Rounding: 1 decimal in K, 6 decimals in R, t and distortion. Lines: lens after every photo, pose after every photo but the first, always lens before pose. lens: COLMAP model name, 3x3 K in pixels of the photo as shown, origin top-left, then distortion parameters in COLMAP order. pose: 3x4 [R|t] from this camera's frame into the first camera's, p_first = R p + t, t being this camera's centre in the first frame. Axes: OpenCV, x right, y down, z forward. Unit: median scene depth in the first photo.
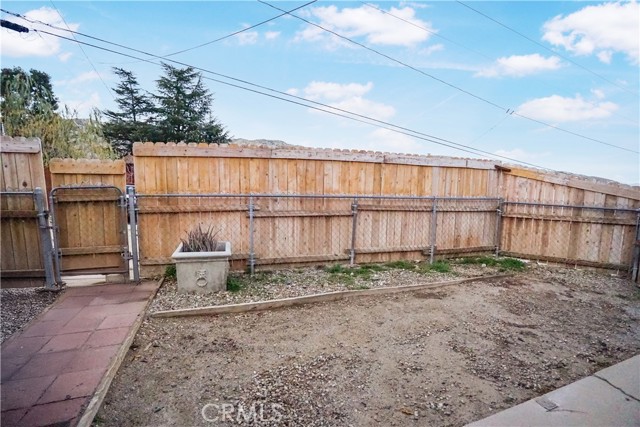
lens RADIAL K [[280.6, 0, 326.0], [0, 280.6, 213.5], [0, 0, 1]] dist [-0.060938, 0.008166]
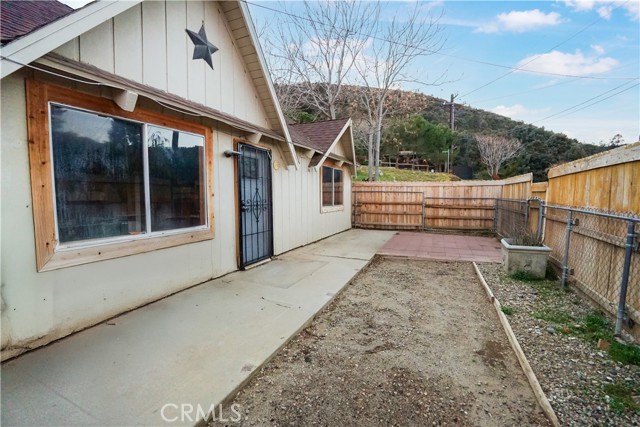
lens RADIAL K [[280.6, 0, 319.9], [0, 280.6, 215.4], [0, 0, 1]] dist [-0.060938, 0.008166]
pose [[-0.677241, 0.039835, -0.734682, 1.129796], [-0.095928, 0.985229, 0.141848, -0.100424], [0.729481, 0.166542, -0.663416, 1.043556]]
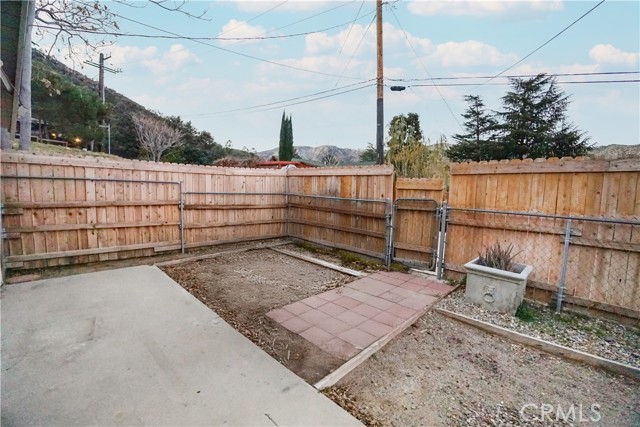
lens RADIAL K [[280.6, 0, 322.5], [0, 280.6, 212.2], [0, 0, 1]] dist [-0.060938, 0.008166]
pose [[0.439241, 0.070365, -0.895609, 0.131442], [-0.125252, 0.991988, 0.016509, -0.001309], [0.889595, 0.104926, 0.444535, -0.009823]]
